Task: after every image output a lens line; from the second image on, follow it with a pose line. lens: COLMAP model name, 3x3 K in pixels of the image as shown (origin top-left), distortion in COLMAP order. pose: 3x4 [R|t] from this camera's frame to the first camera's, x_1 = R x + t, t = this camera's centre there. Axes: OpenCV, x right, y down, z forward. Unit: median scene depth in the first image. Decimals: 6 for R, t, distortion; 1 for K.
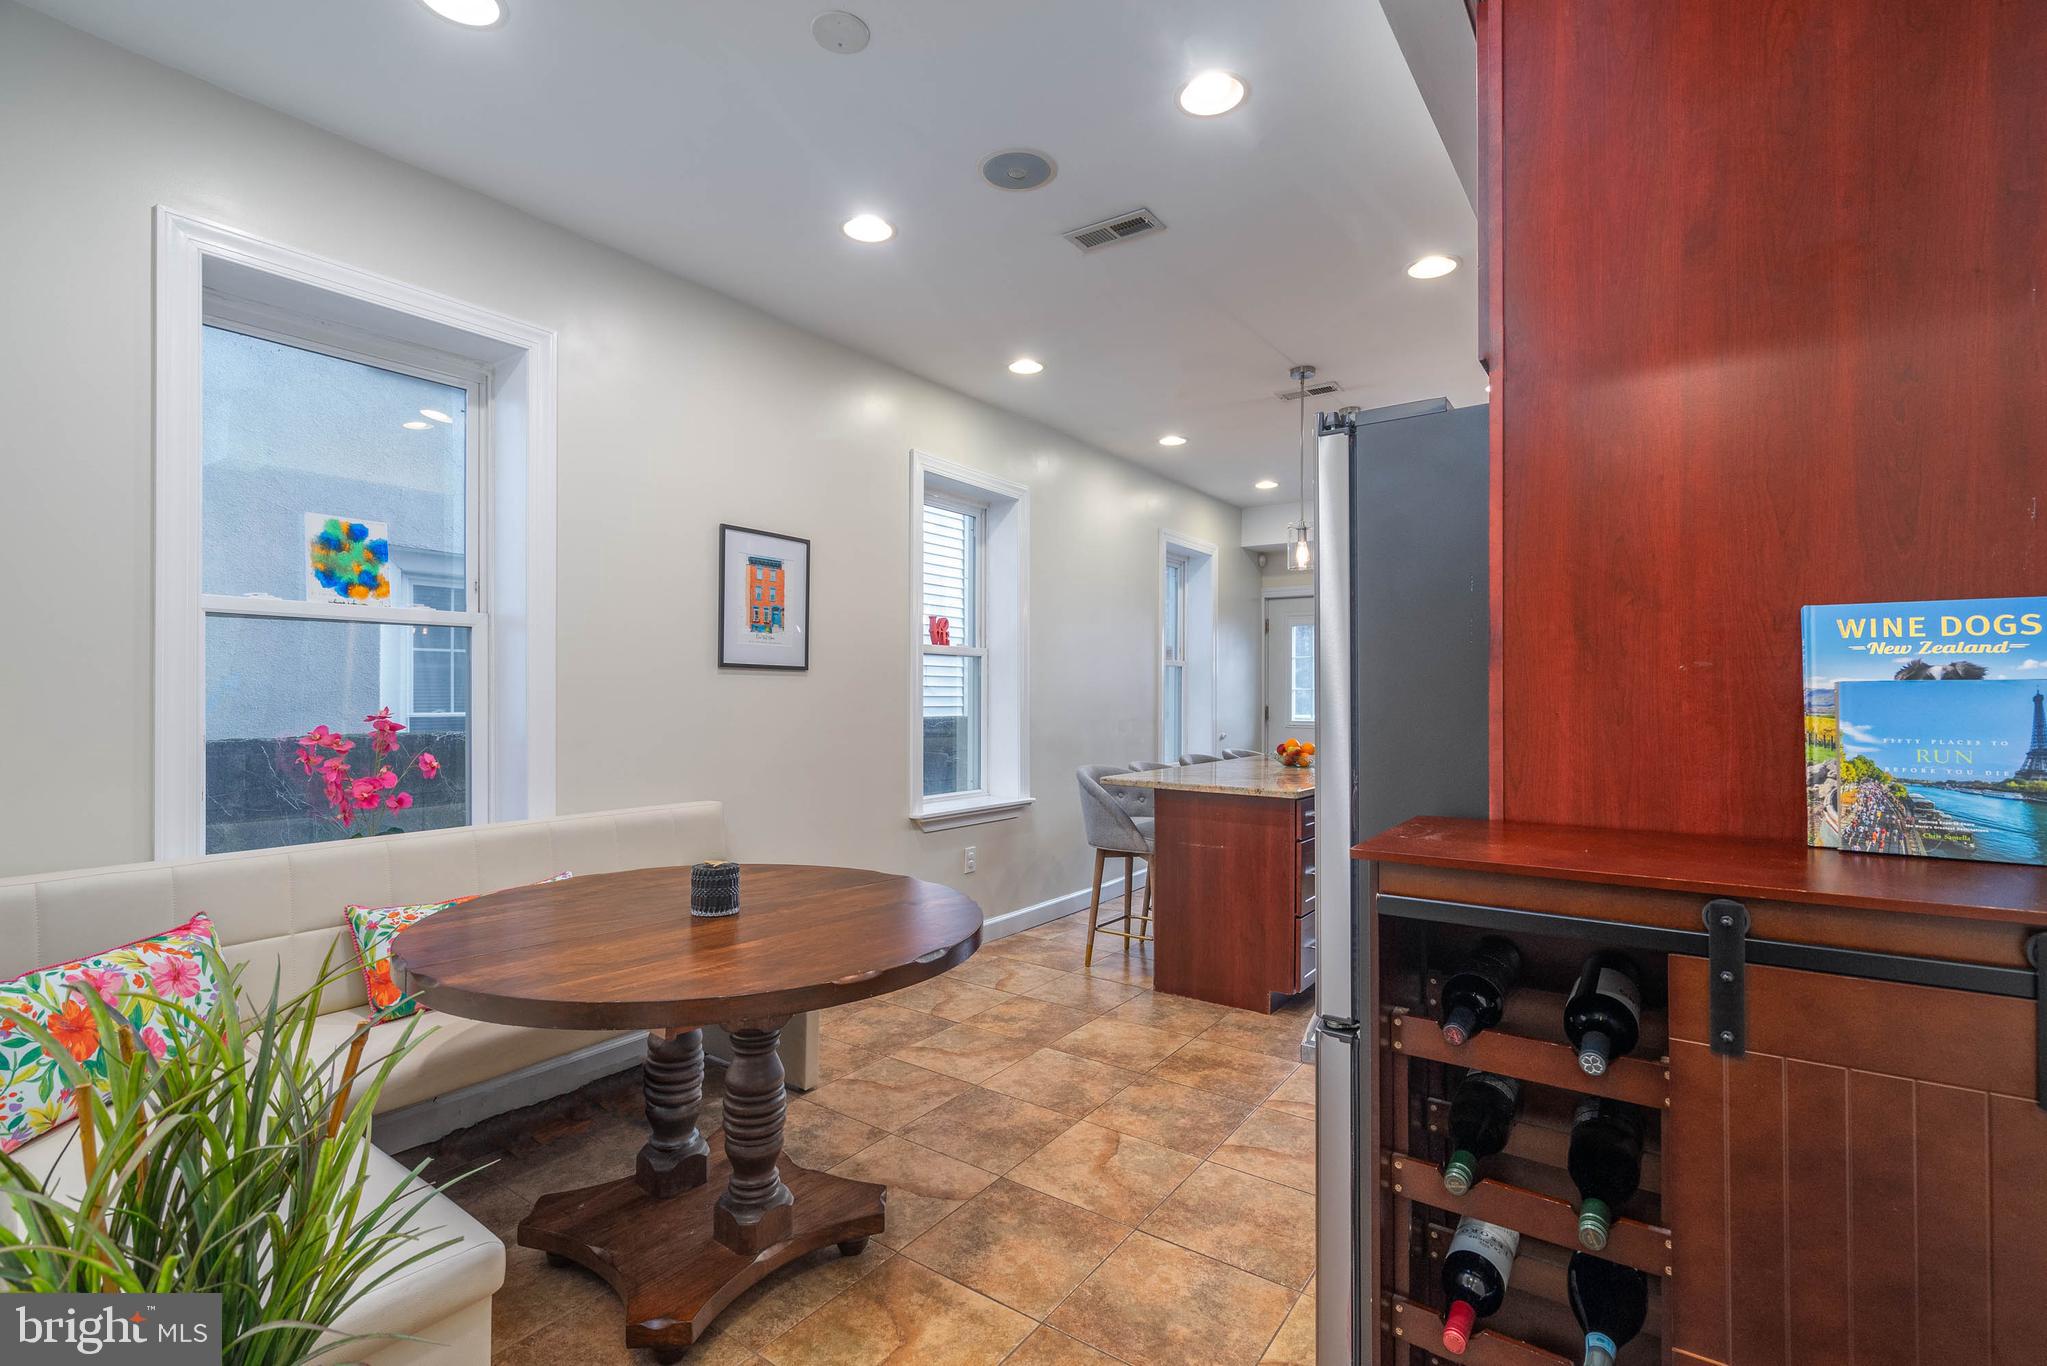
lens RADIAL K [[931.9, 0, 1030.5], [0, 931.9, 684.6], [0, 0, 1]] dist [-0.004092, 0.001417]
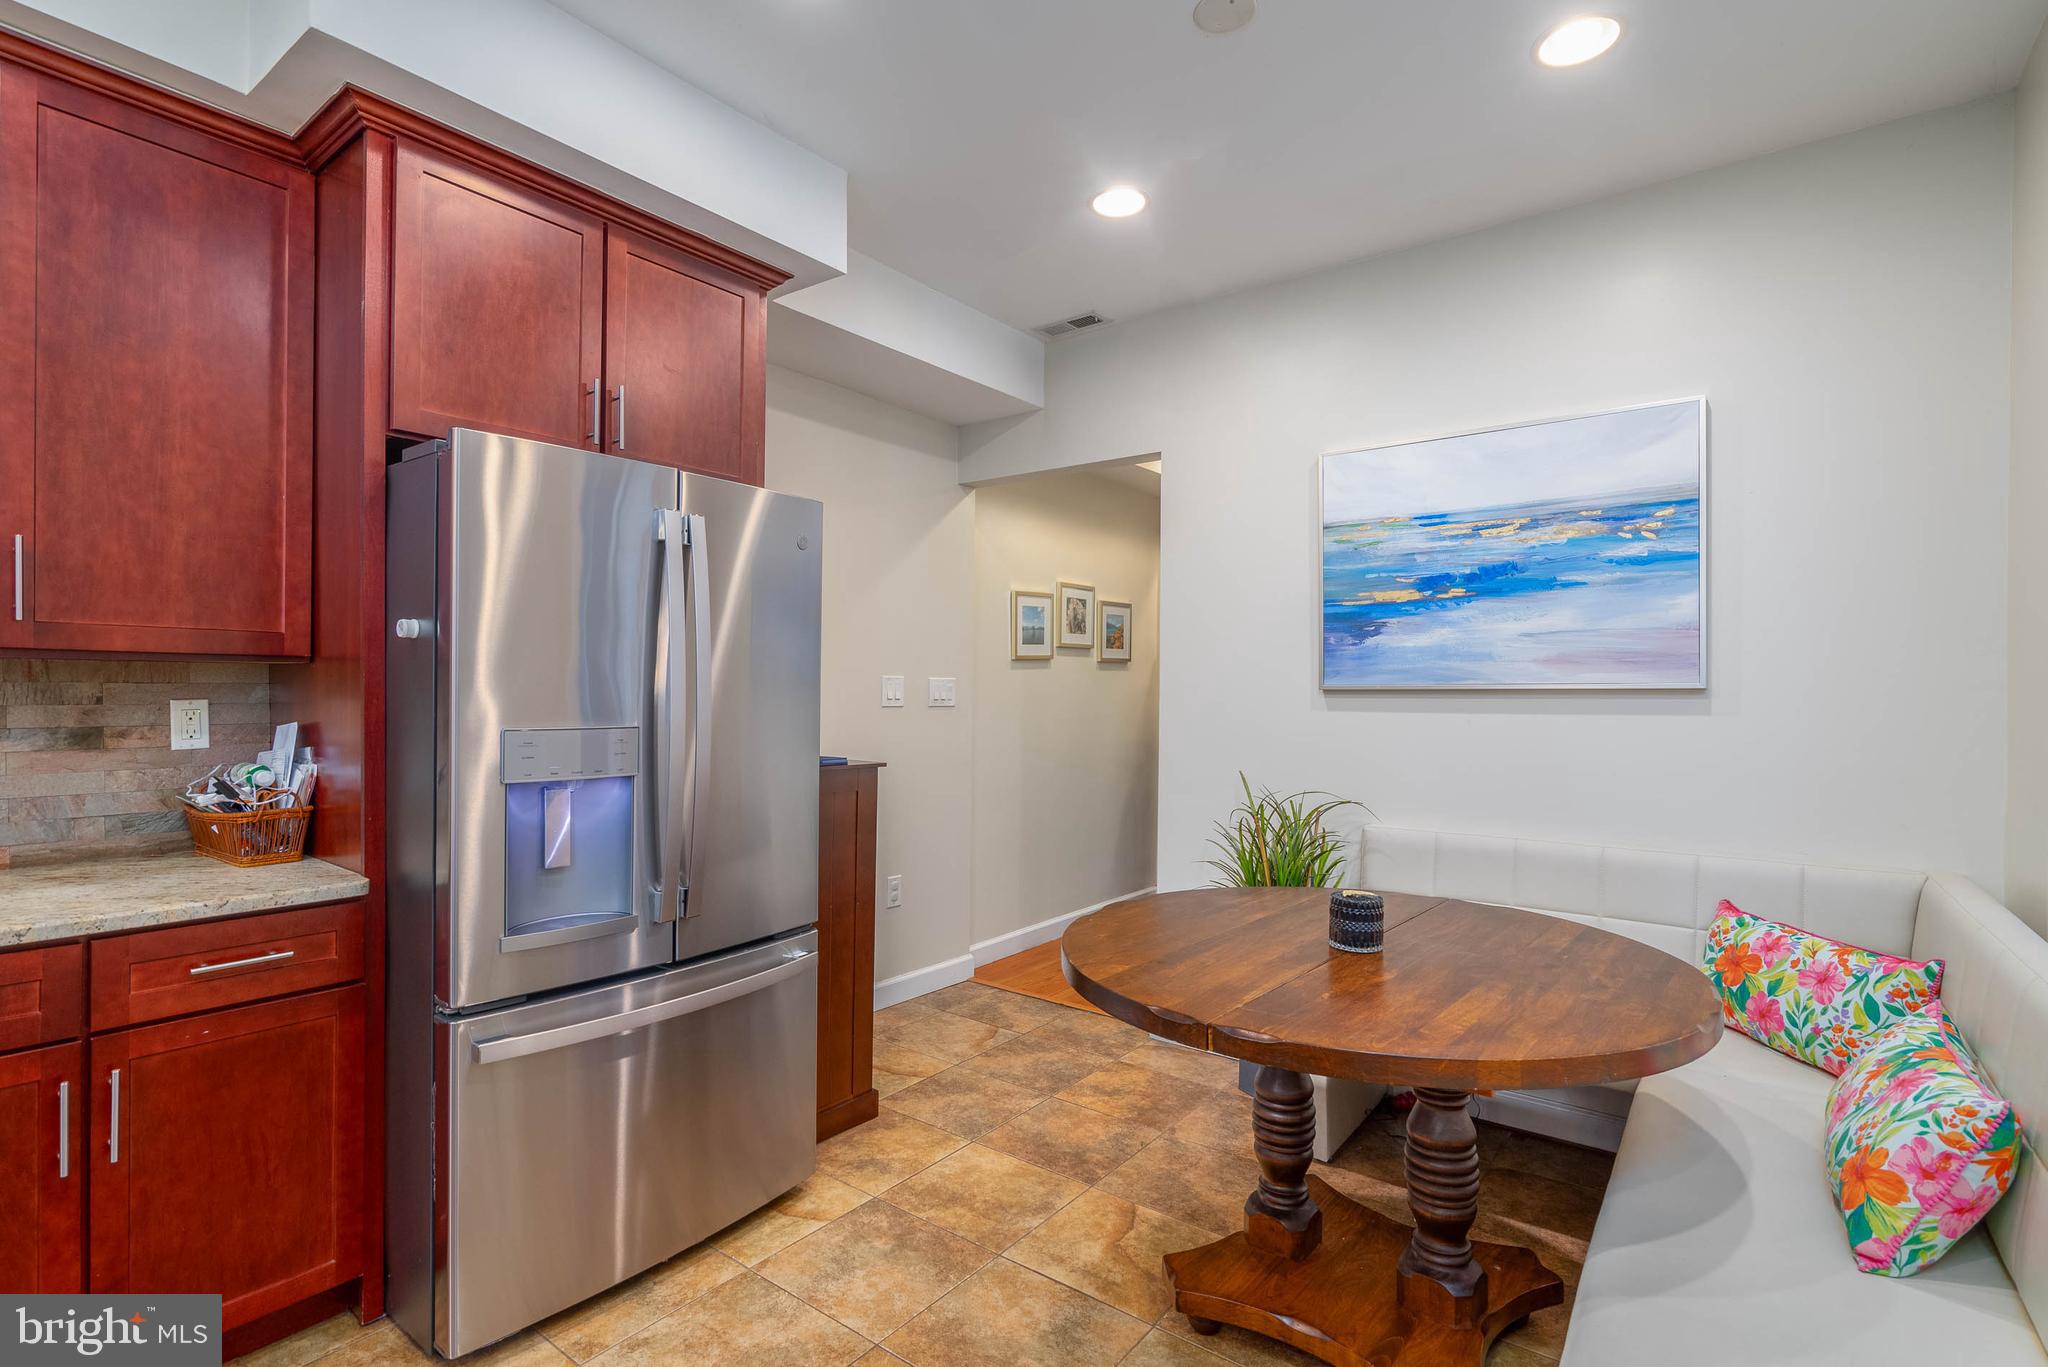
lens RADIAL K [[932.3, 0, 977.5], [0, 932.3, 698.3], [0, 0, 1]] dist [-0.004092, 0.001417]
pose [[-0.996863, -0.012772, 0.078115, -0.021114], [-0.013232, 0.999898, -0.005375, 0.006387], [-0.078038, -0.006392, -0.996930, 1.108040]]
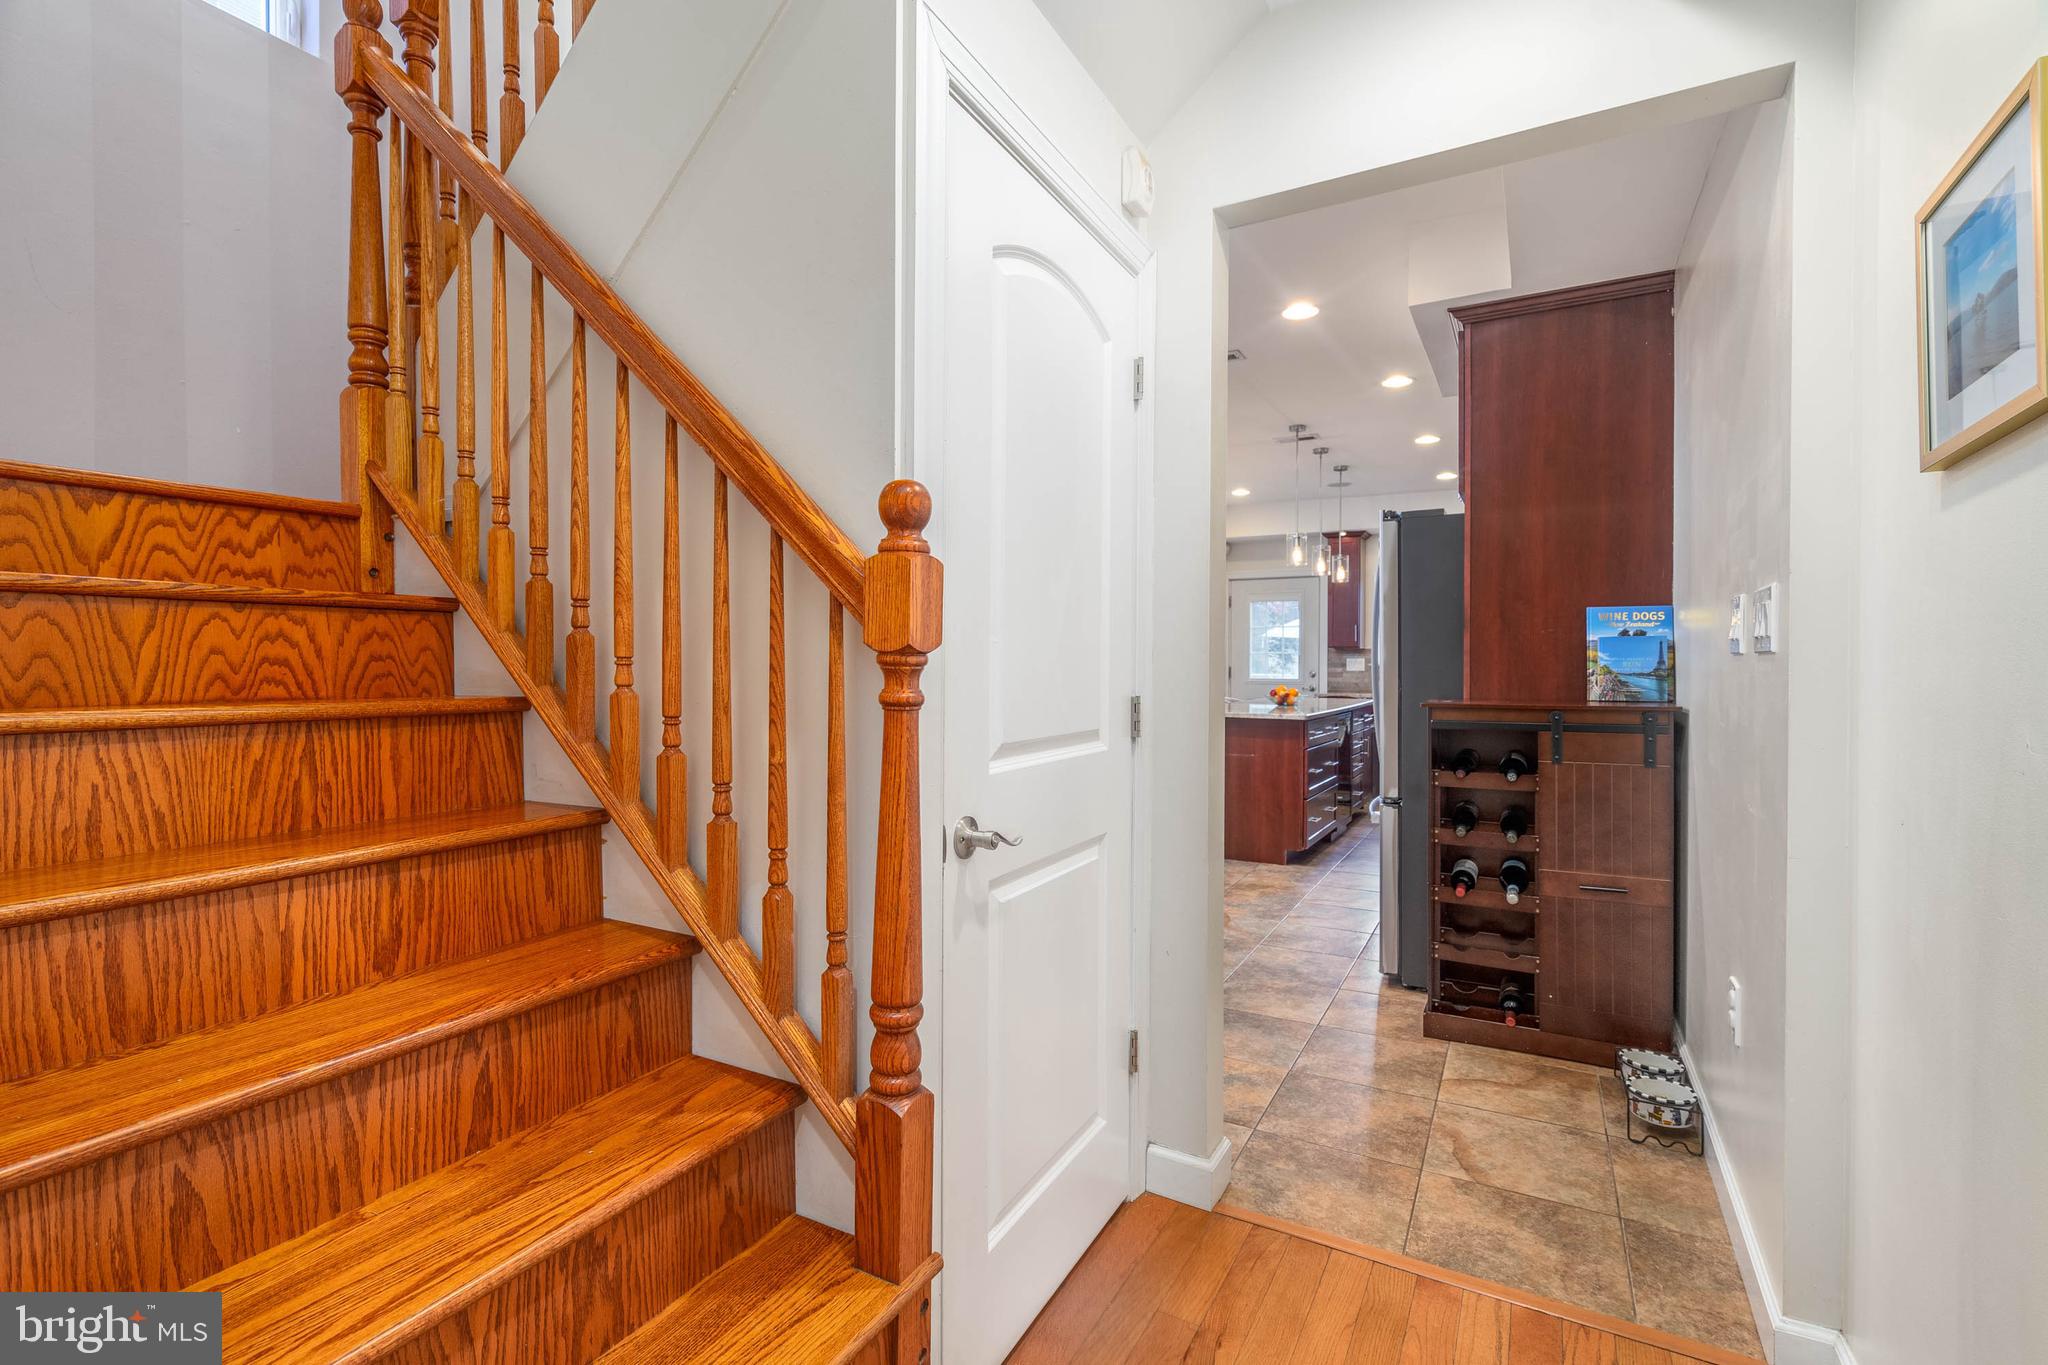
lens RADIAL K [[932.3, 0, 1055.9], [0, 932.3, 671.1], [0, 0, 1]] dist [-0.004092, 0.001417]
pose [[0.990944, -0.004735, 0.134189, -0.316020], [0.002395, 0.999842, 0.017599, 0.013612], [-0.134251, -0.017119, 0.990799, -0.442073]]
